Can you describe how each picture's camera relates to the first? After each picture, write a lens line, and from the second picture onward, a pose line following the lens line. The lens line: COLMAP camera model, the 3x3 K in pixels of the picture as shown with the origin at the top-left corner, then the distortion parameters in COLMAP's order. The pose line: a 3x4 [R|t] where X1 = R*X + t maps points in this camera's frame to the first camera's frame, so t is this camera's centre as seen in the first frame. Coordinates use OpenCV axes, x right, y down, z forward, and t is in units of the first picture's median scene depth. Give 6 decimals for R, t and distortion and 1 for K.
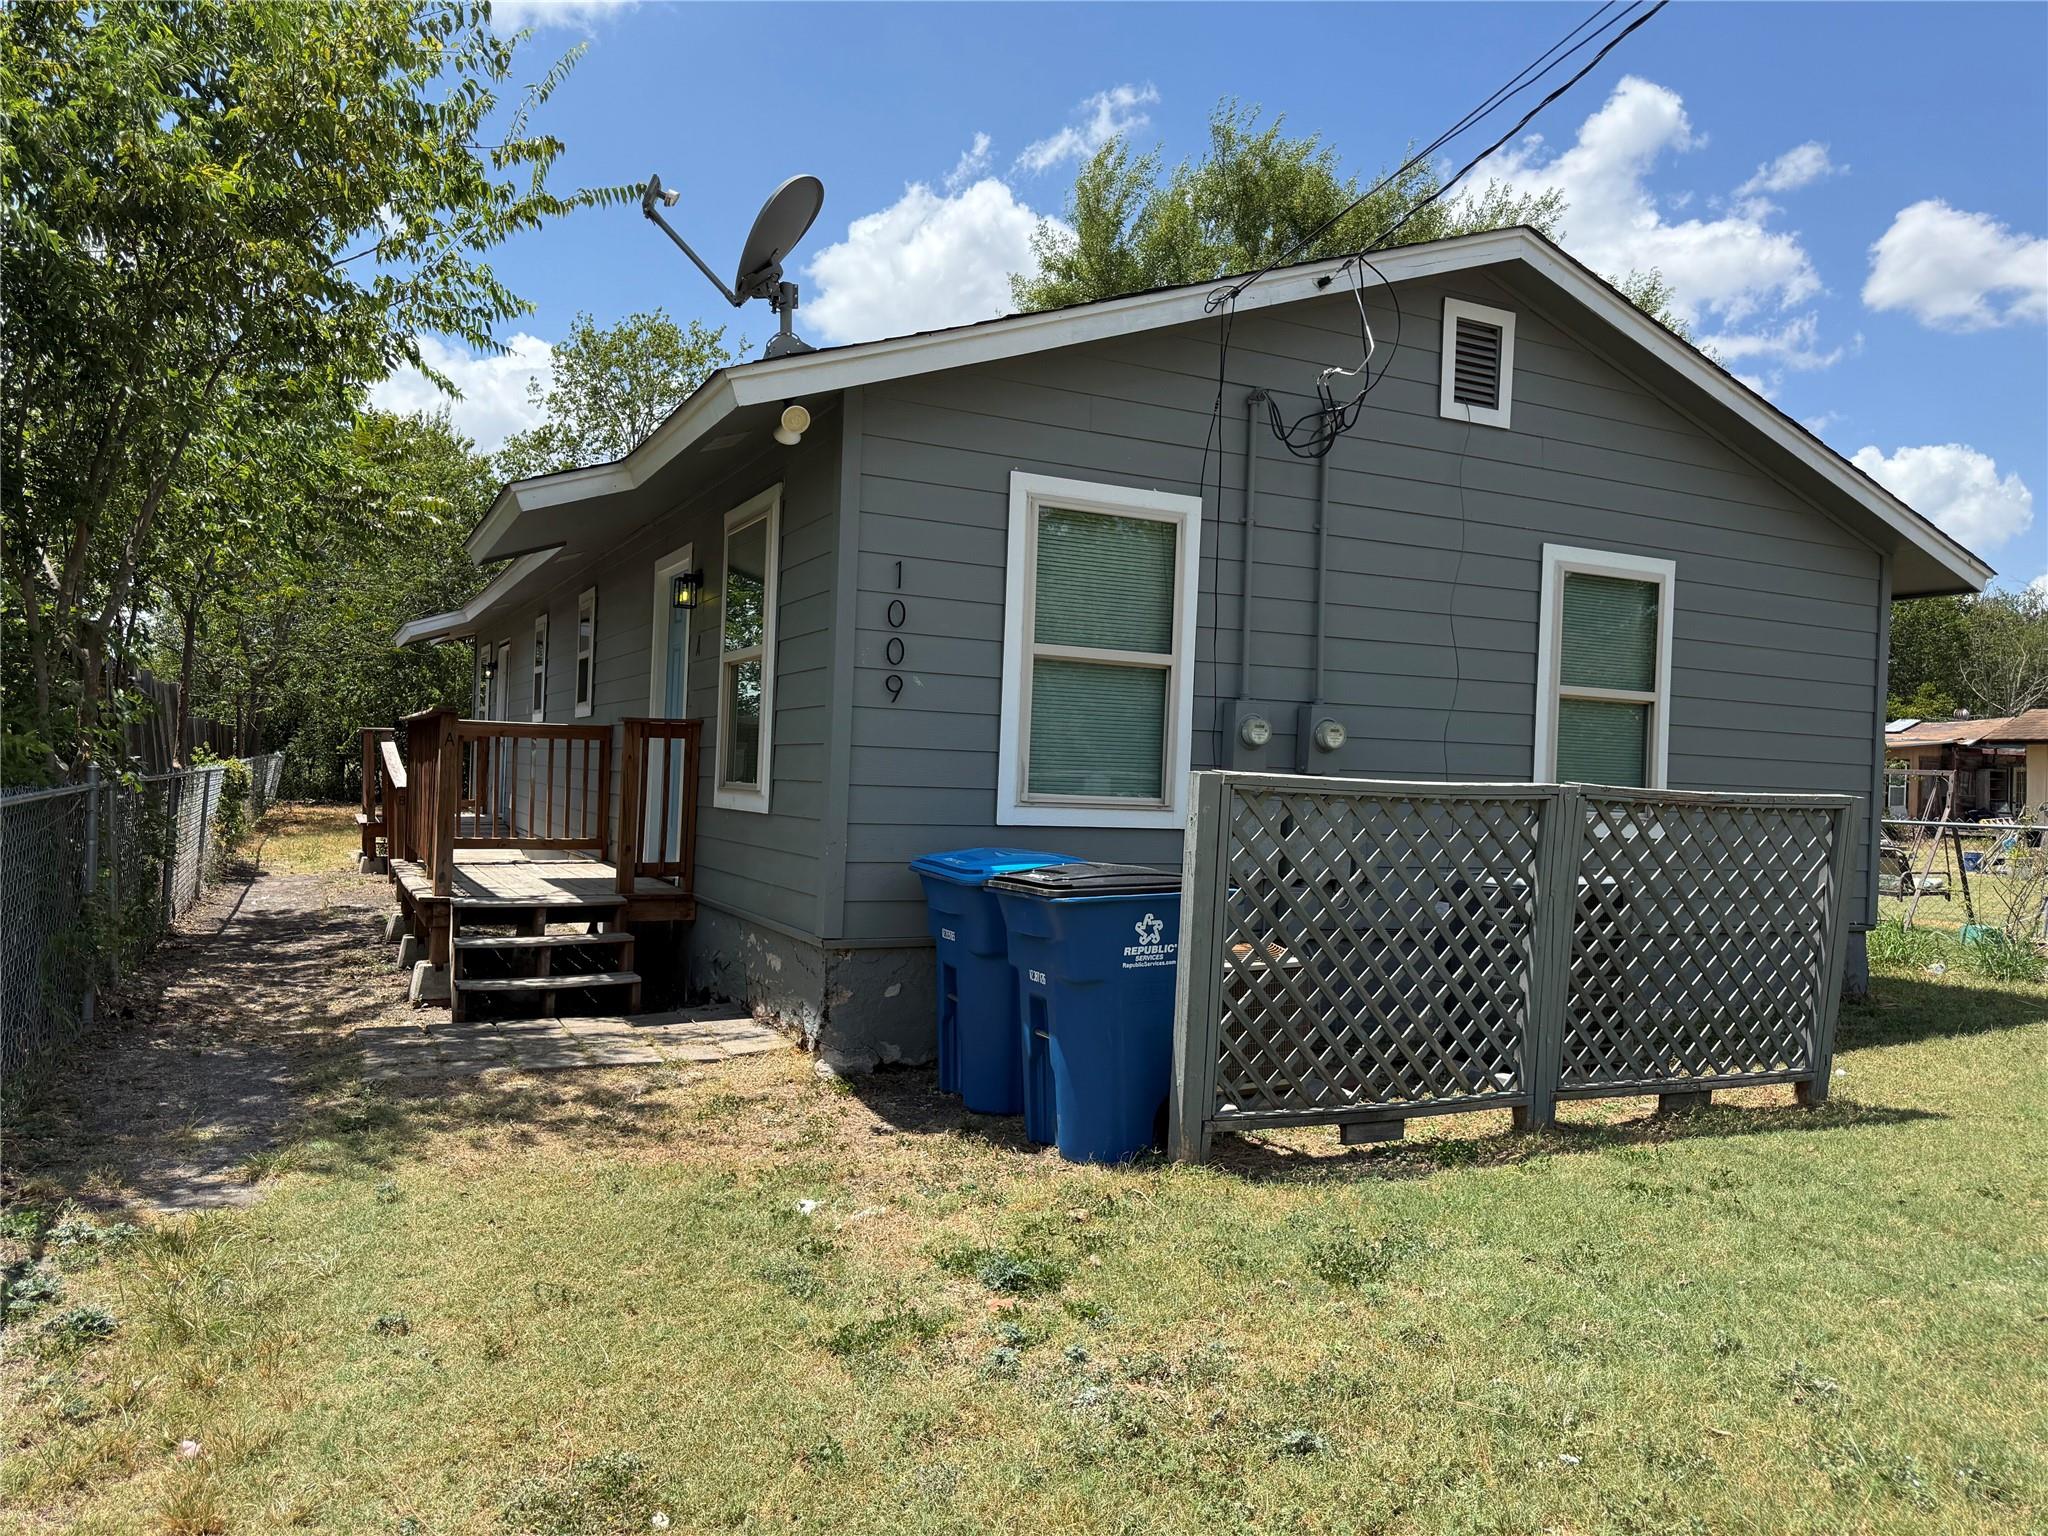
lens RADIAL K [[1482.8, 0, 1028.3], [0, 1482.8, 776.8], [0, 0, 1]] dist [-0.002660, -0.001734]
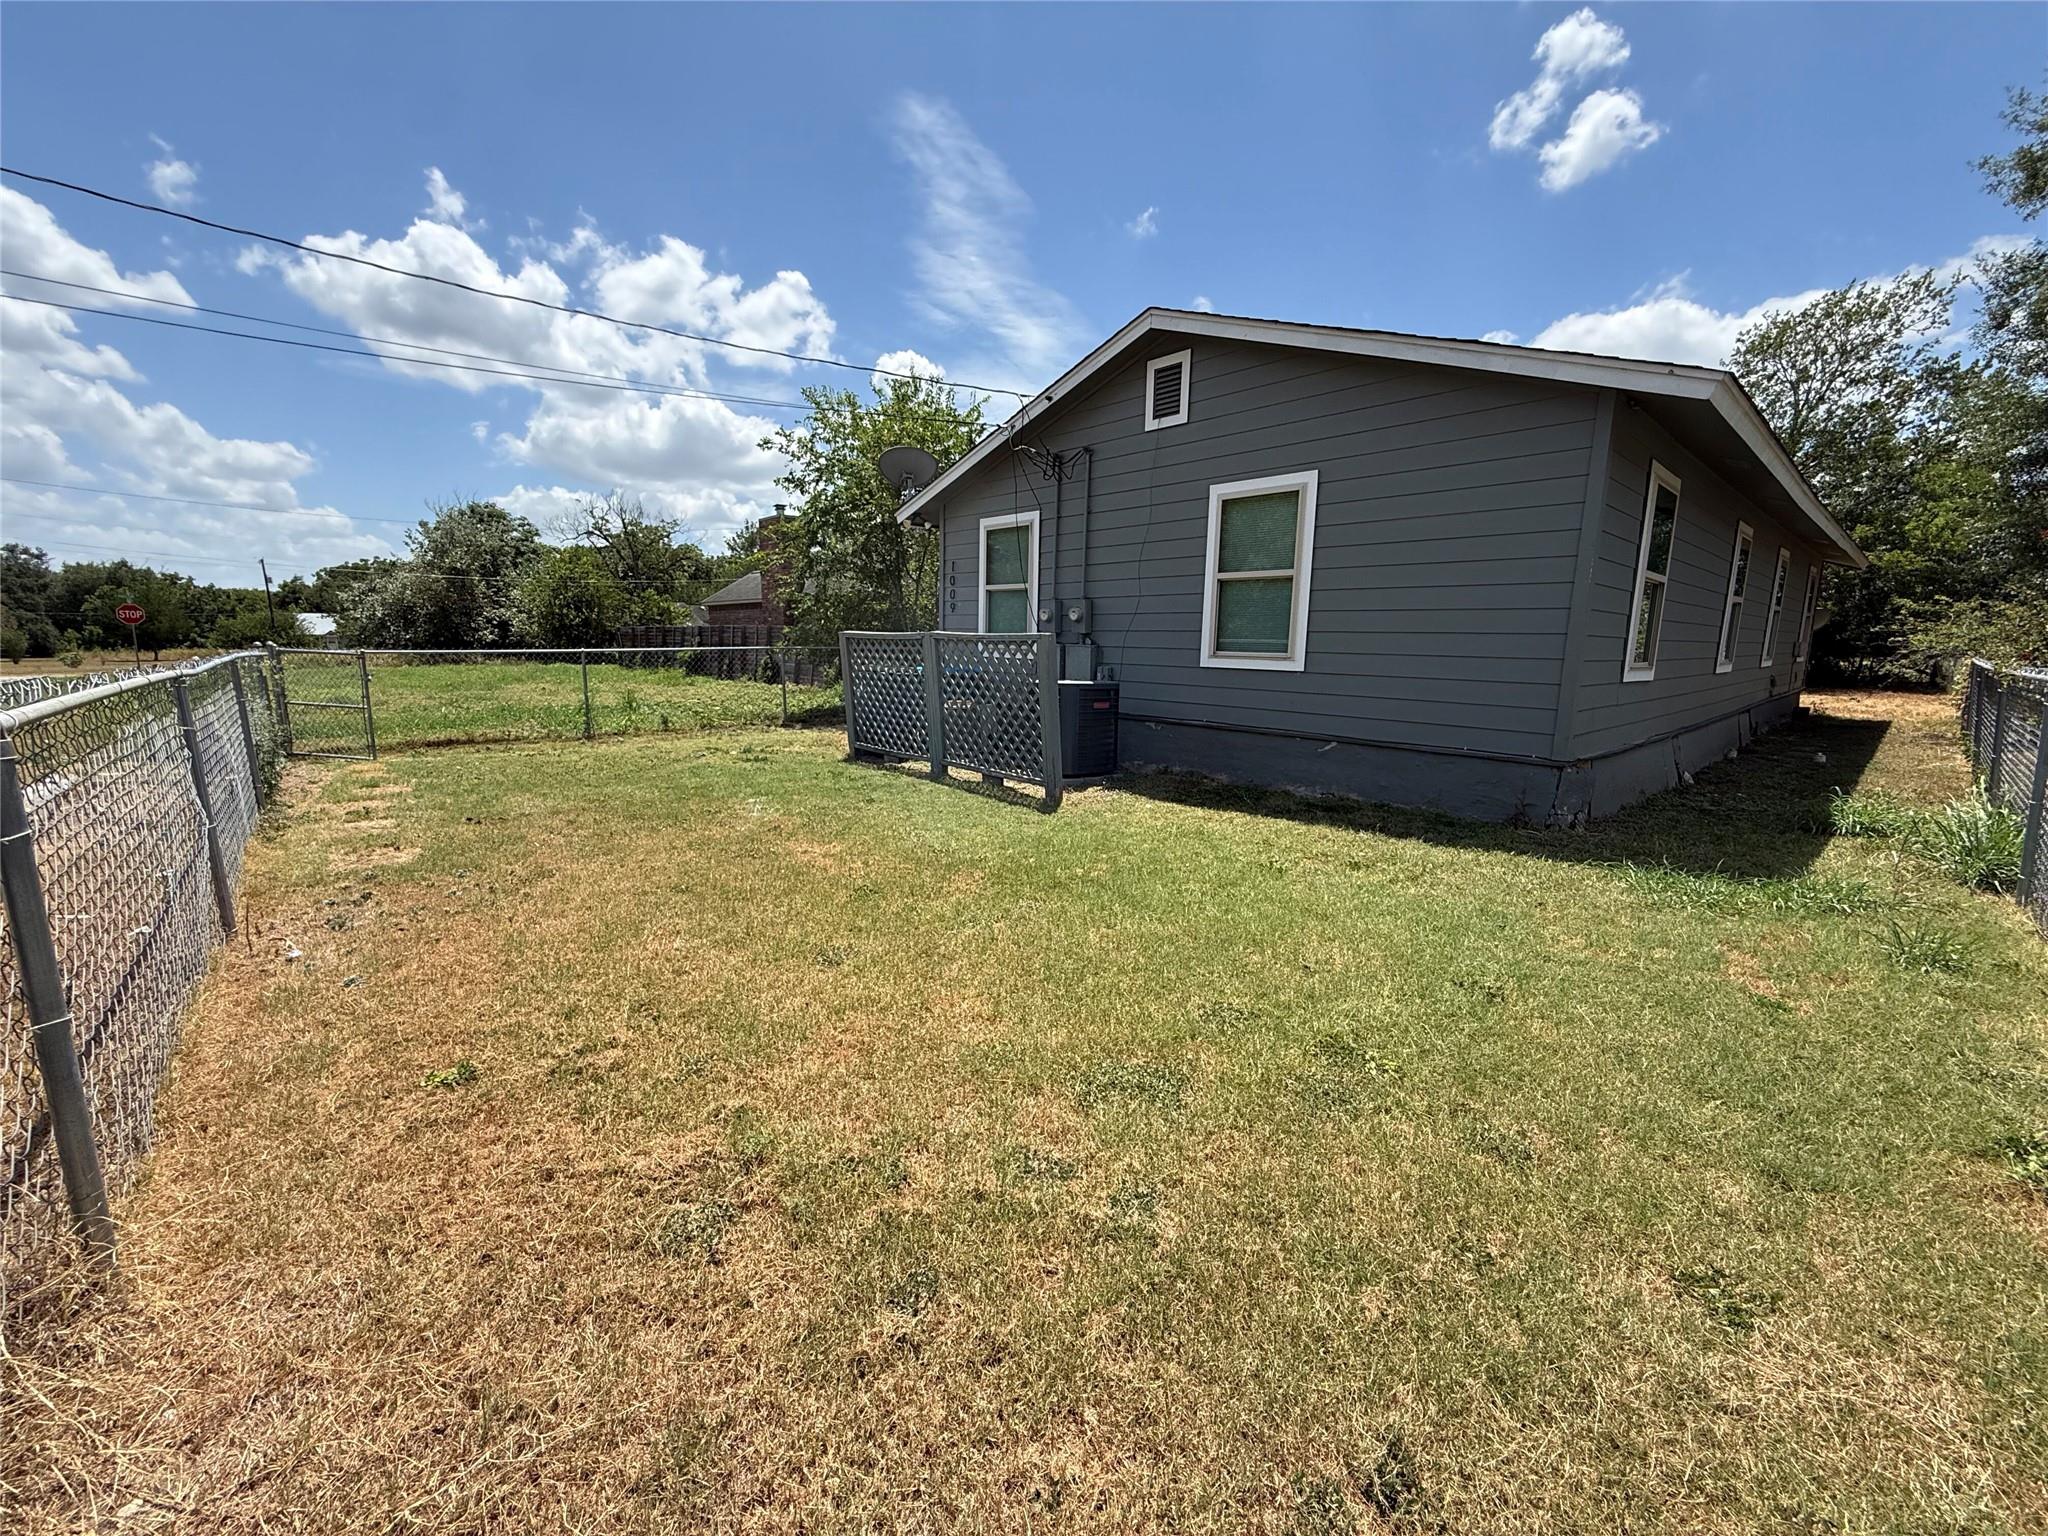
lens RADIAL K [[816.2, 0, 1032.7], [0, 816.2, 768.1], [0, 0, 1]] dist [-0.001909, -0.000455]
pose [[0.280760, 0.120737, -0.952154, 1.188352], [-0.013997, 0.992466, 0.121721, 0.044824], [0.959676, -0.020847, 0.280335, 0.554037]]
